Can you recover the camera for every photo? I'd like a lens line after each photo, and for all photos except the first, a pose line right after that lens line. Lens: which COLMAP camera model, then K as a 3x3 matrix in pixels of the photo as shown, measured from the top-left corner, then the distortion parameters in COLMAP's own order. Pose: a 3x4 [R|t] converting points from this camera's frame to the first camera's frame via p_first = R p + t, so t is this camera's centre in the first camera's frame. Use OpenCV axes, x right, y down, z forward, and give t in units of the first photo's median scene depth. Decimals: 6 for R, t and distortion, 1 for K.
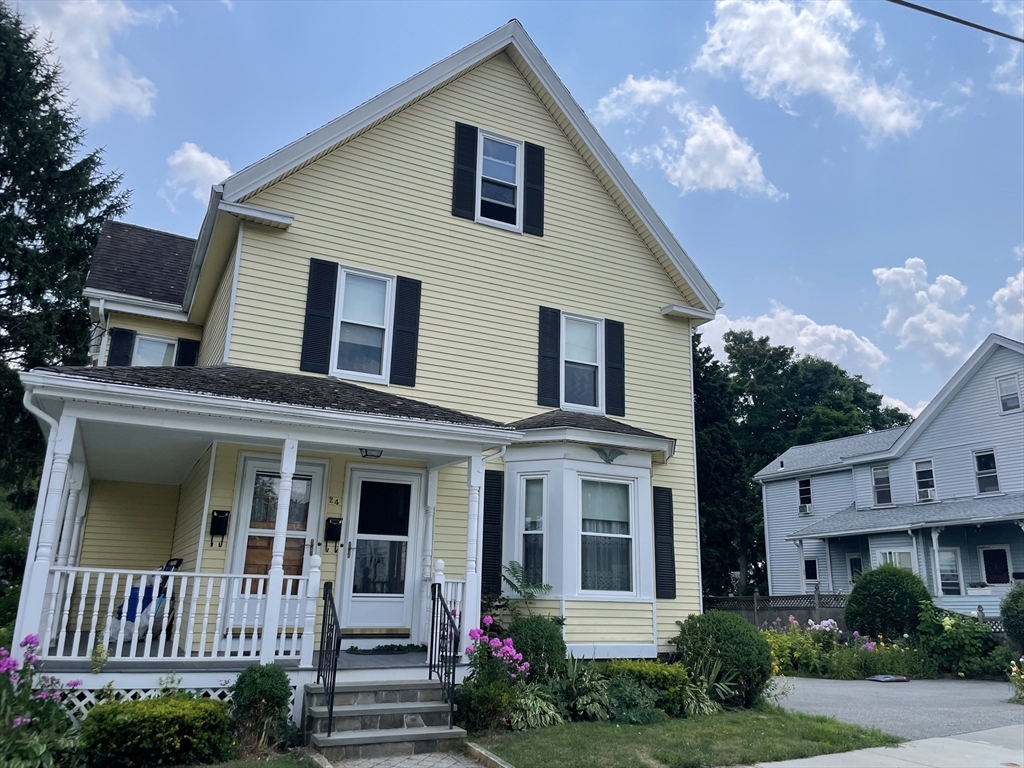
lens RADIAL K [[782.1, 0, 522.3], [0, 782.1, 375.9], [0, 0, 1]] dist [0.041965, -0.062241]
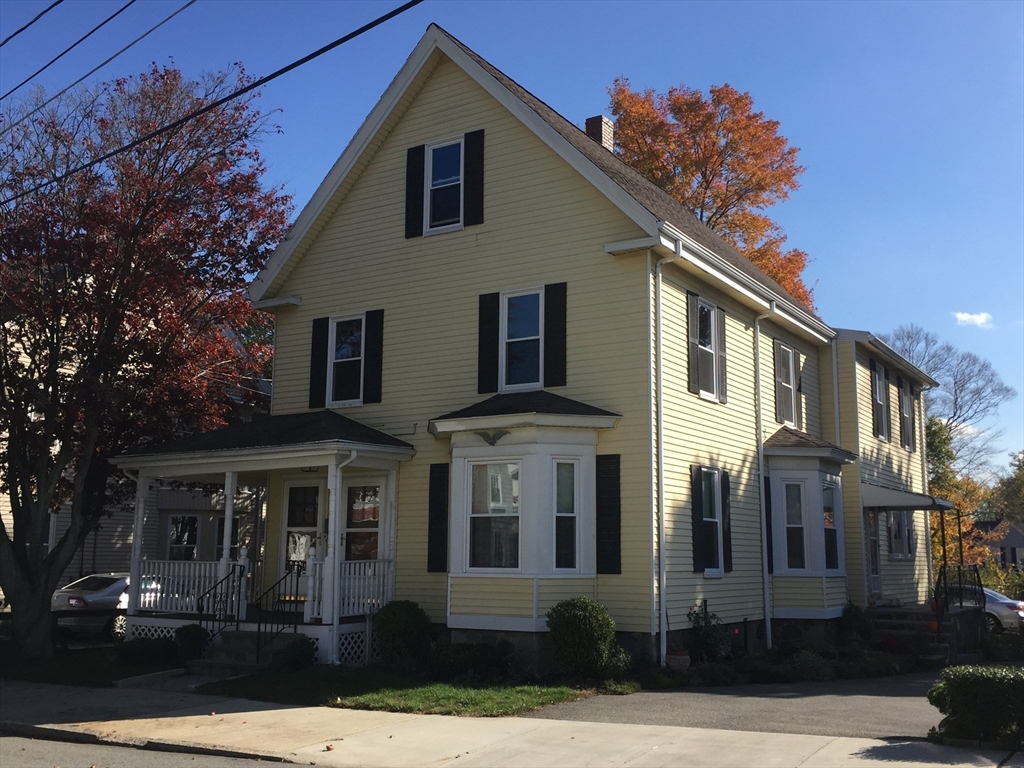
lens RADIAL K [[1058.7, 0, 516.3], [0, 1058.7, 379.6], [0, 0, 1]] dist [-0.019790, 0.000000]
pose [[0.520474, -0.162346, -0.838302, 1.317948], [0.235468, 0.970981, -0.041846, 0.095786], [0.820769, -0.175613, 0.543598, 0.301025]]
